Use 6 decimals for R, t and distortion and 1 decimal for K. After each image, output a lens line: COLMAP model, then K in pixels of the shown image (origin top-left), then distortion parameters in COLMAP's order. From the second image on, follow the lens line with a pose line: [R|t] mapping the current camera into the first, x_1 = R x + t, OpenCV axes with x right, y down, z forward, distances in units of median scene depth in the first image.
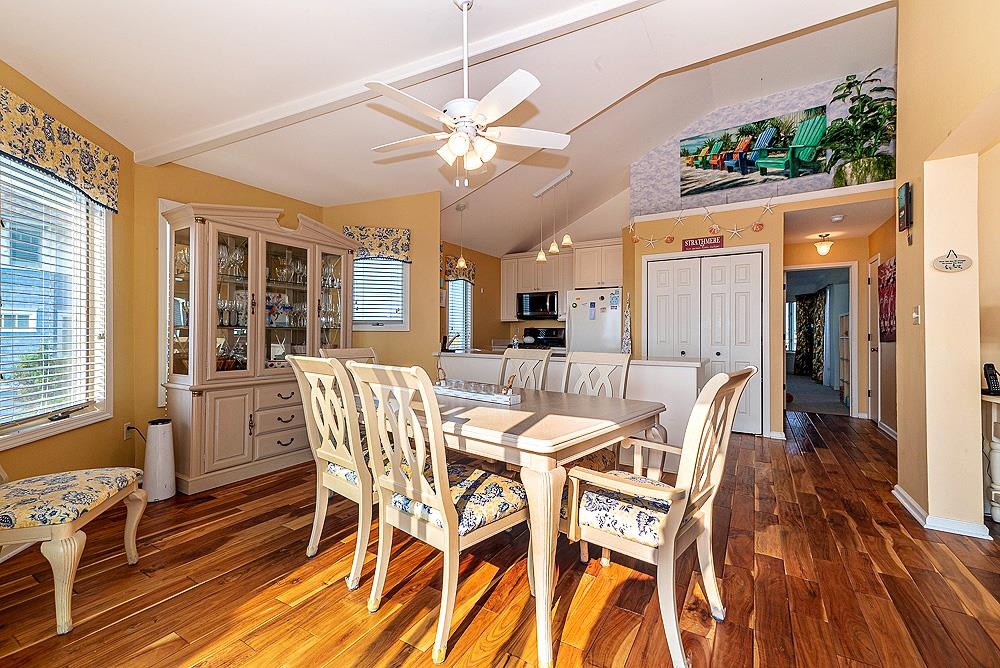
lens RADIAL K [[421.5, 0, 502.4], [0, 421.5, 329.4], [0, 0, 1]] dist [0.020172, -0.001051]
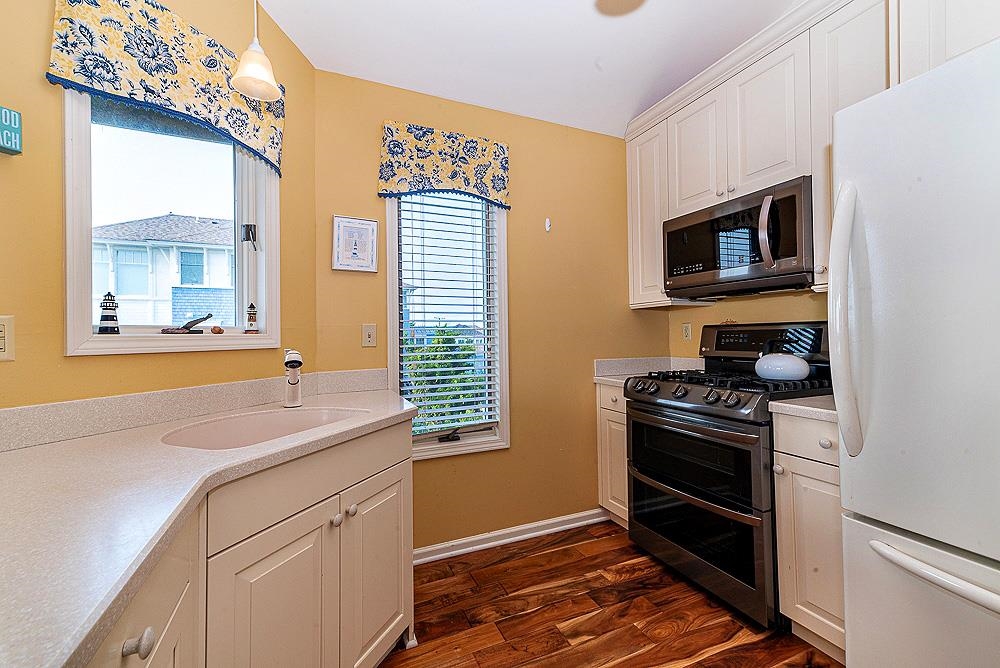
lens RADIAL K [[421.5, 0, 494.5], [0, 421.5, 322.1], [0, 0, 1]] dist [0.020172, -0.001051]
pose [[0.814009, -0.036968, -0.579674, 0.166177], [0.027187, 0.999304, -0.025552, -0.000909], [0.580215, 0.005040, 0.814448, 0.935693]]
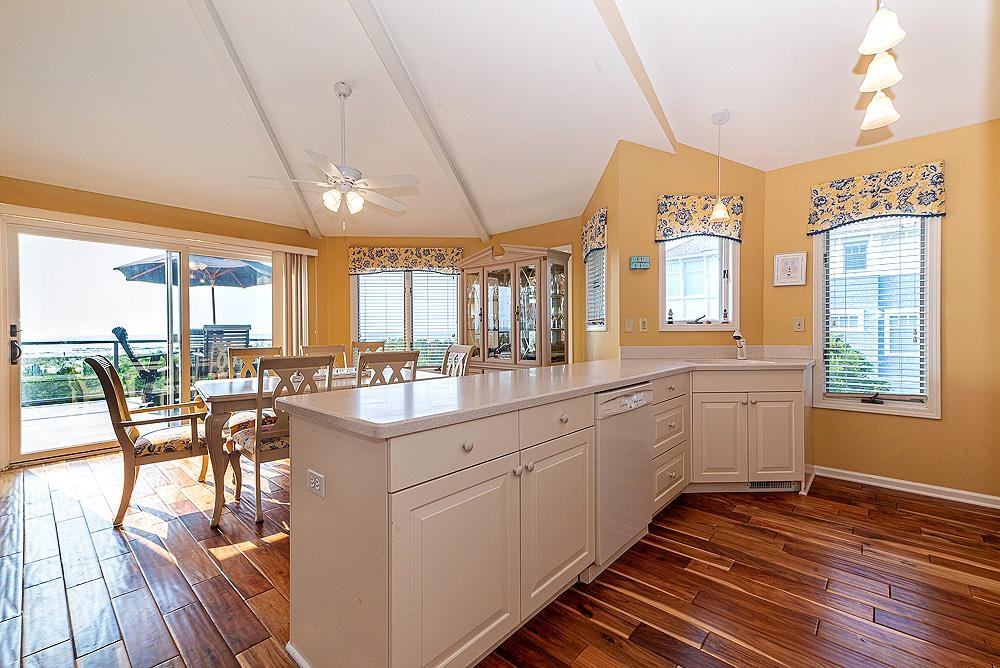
lens RADIAL K [[421.5, 0, 504.8], [0, 421.5, 337.6], [0, 0, 1]] dist [0.020172, -0.001051]
pose [[-0.189028, 0.011760, -0.981901, 0.571334], [0.014687, 0.999850, 0.009148, 0.005848], [0.981862, -0.012692, -0.189172, 0.872498]]
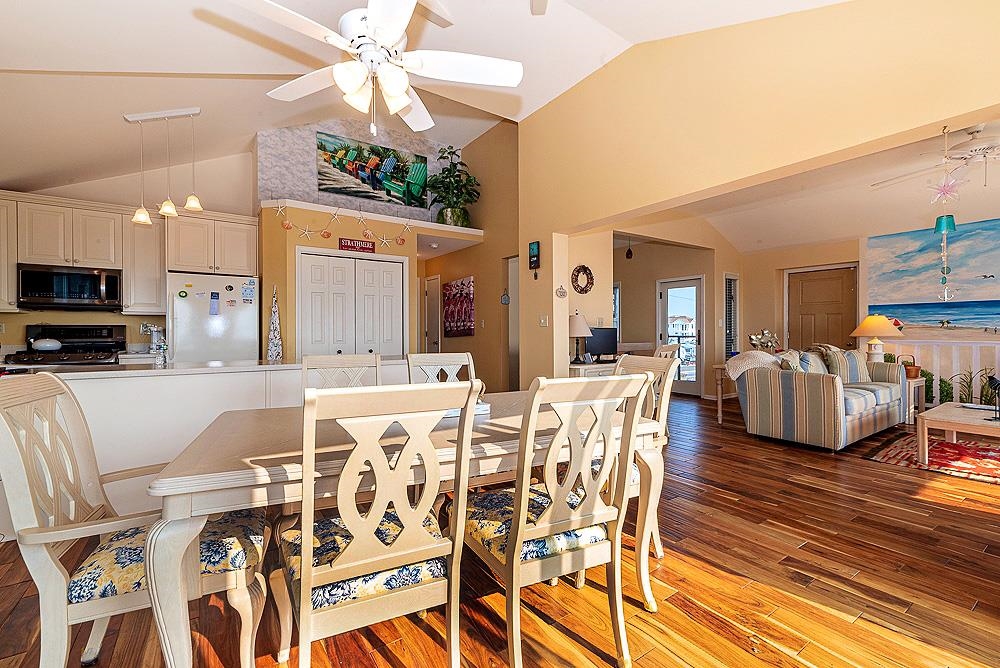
lens RADIAL K [[421.5, 0, 495.0], [0, 421.5, 339.1], [0, 0, 1]] dist [0.020172, -0.001051]
pose [[0.418293, -0.023075, 0.908019, -0.328967], [-0.006638, 0.999573, 0.028459, -0.004959], [-0.908288, -0.017932, 0.417962, 0.246083]]
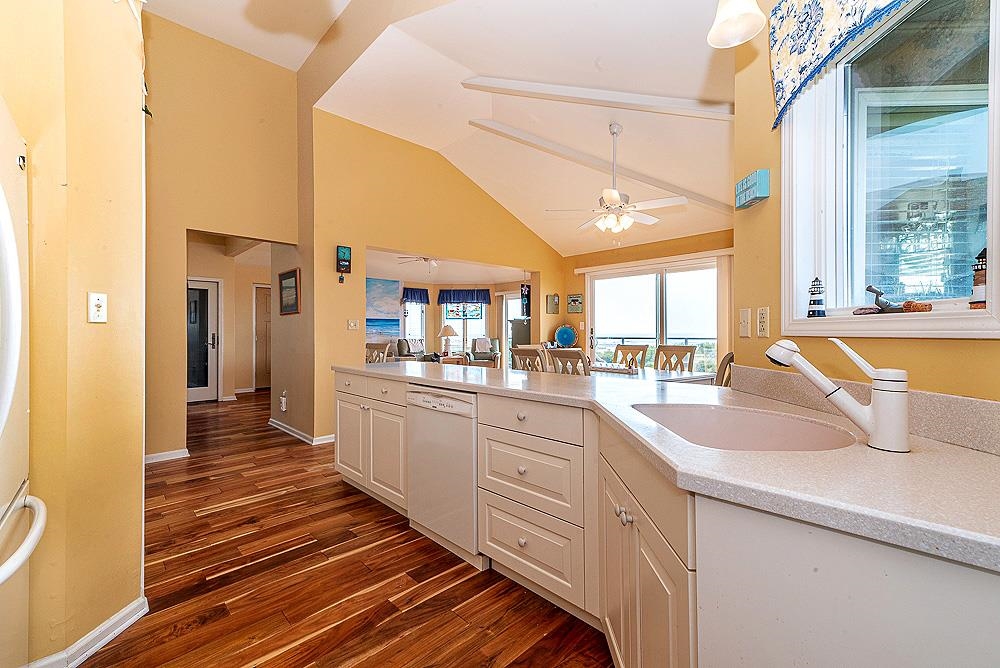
lens RADIAL K [[421.5, 0, 492.2], [0, 421.5, 333.7], [0, 0, 1]] dist [0.020172, -0.001051]
pose [[-0.961483, -0.002303, 0.274853, -0.042000], [-0.004082, 0.999974, -0.005899, 0.006529], [-0.274833, -0.006794, -0.961468, 1.325044]]
